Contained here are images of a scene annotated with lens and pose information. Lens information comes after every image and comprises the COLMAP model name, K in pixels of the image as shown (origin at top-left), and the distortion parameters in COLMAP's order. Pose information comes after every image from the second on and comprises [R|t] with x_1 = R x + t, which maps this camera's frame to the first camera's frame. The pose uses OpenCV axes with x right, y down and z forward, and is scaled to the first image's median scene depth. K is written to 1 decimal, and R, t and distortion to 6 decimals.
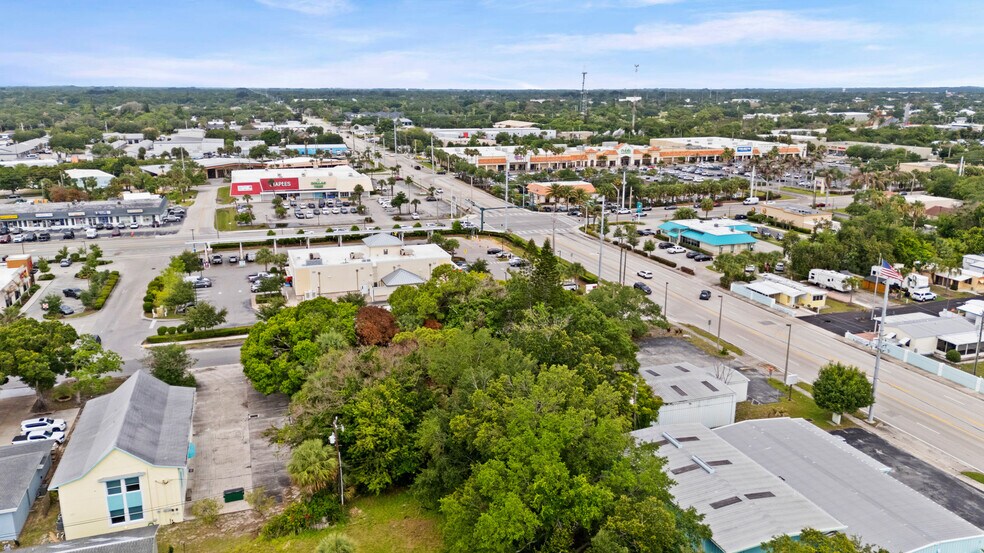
lens RADIAL K [[724.6, 0, 492.0], [0, 724.6, 276.5], [0, 0, 1]] dist [0.093883, -0.106157]
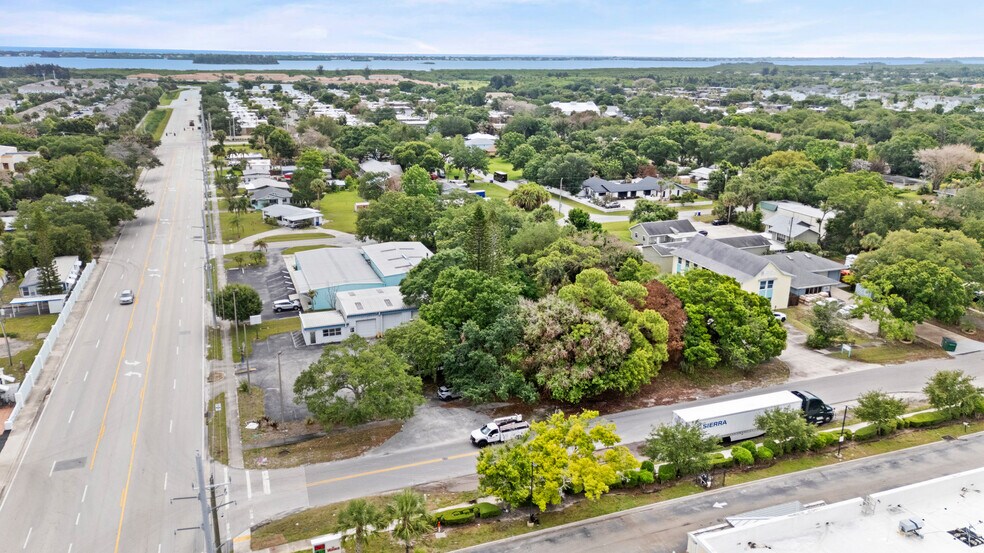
lens RADIAL K [[720.4, 0, 492.0], [0, 720.4, 276.5], [0, 0, 1]] dist [0.077361, -0.065478]
pose [[-0.999567, -0.005351, -0.028924, 0.045024], [-0.019701, 0.851952, 0.523249, -0.262426], [0.021842, 0.523592, -0.851689, 1.010732]]
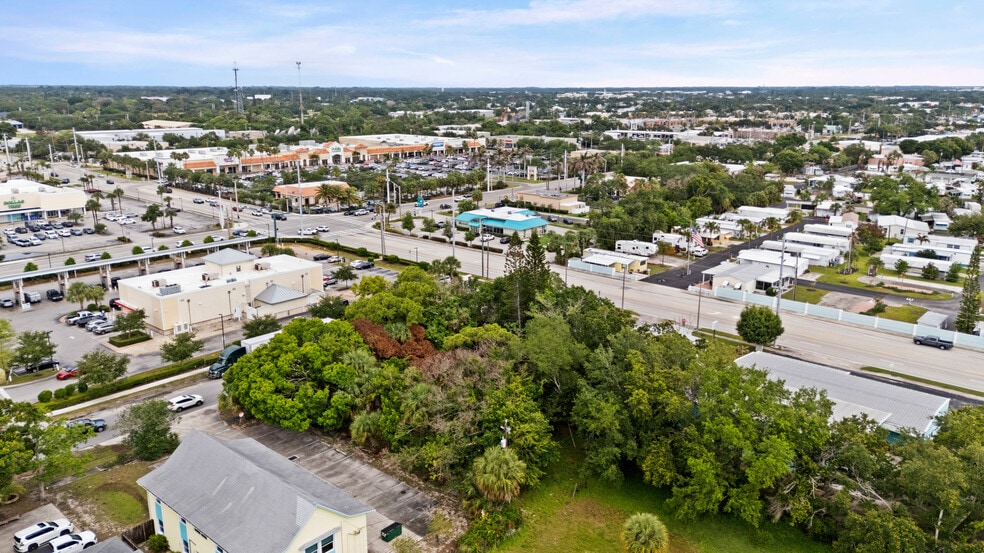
lens RADIAL K [[728.7, 0, 492.0], [0, 728.7, 276.5], [0, 0, 1]] dist [0.087812, -0.091734]
pose [[0.874778, -0.122972, 0.468659, -0.254728], [0.122289, 0.991978, 0.032028, -0.013273], [-0.468838, 0.029295, 0.882798, 0.048255]]
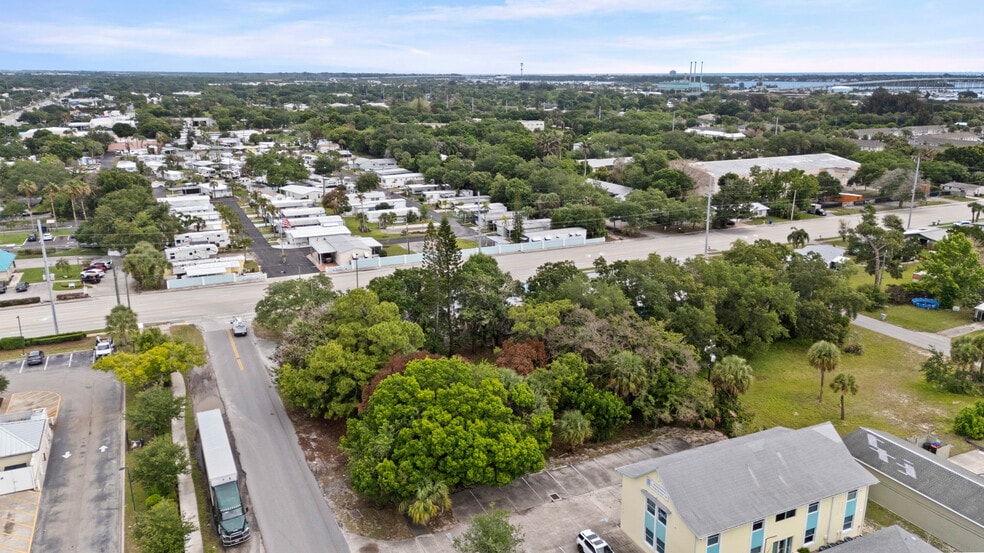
lens RADIAL K [[728.7, 0, 492.0], [0, 728.7, 276.5], [0, 0, 1]] dist [0.087812, -0.091734]
pose [[-0.109941, -0.268797, 0.956902, -0.505935], [0.246765, 0.925214, 0.288247, -0.135032], [-0.962819, 0.267820, -0.035389, 0.520250]]
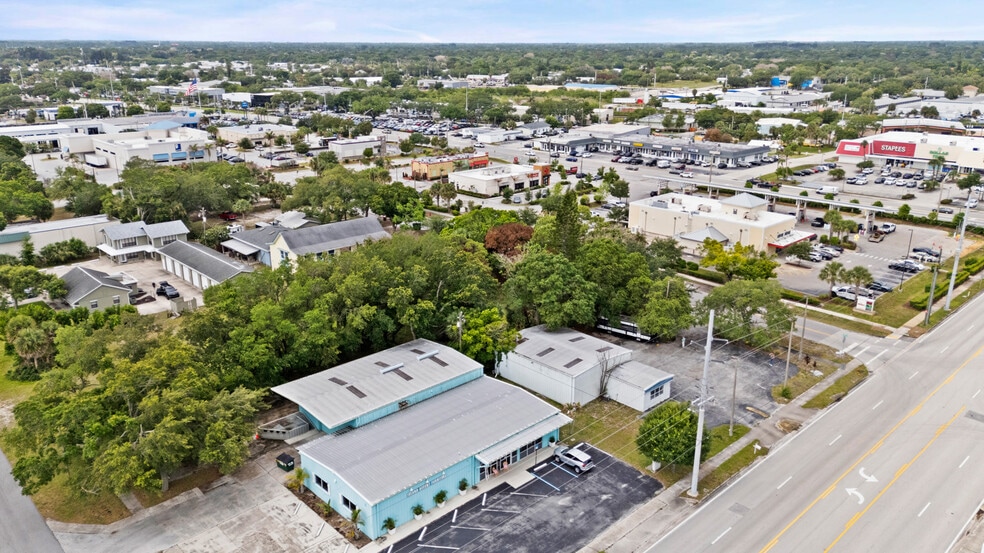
lens RADIAL K [[728.7, 0, 492.0], [0, 728.7, 276.5], [0, 0, 1]] dist [0.087812, -0.091734]
pose [[0.411054, 0.275539, -0.868972, 0.518706], [-0.227136, 0.954121, 0.195096, -0.059420], [0.882861, 0.117180, 0.454781, 0.226149]]
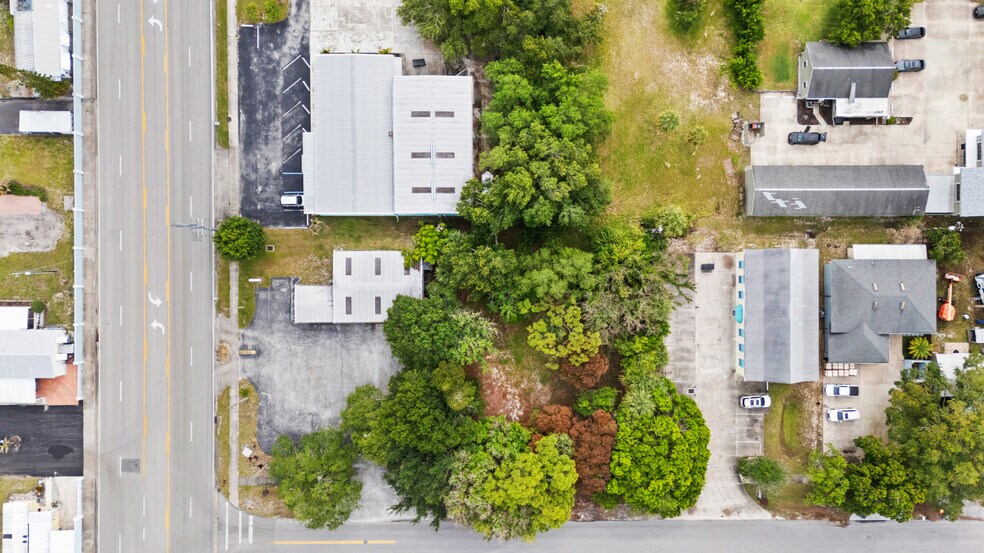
lens RADIAL K [[733.2, 0, 492.0], [0, 733.2, 276.5], [0, 0, 1]] dist [0.080242, -0.075063]
pose [[-0.944764, -0.326734, -0.025797, 0.047844], [0.055017, -0.235688, 0.970270, -0.510040], [-0.323101, 0.915257, 0.240645, 0.316390]]
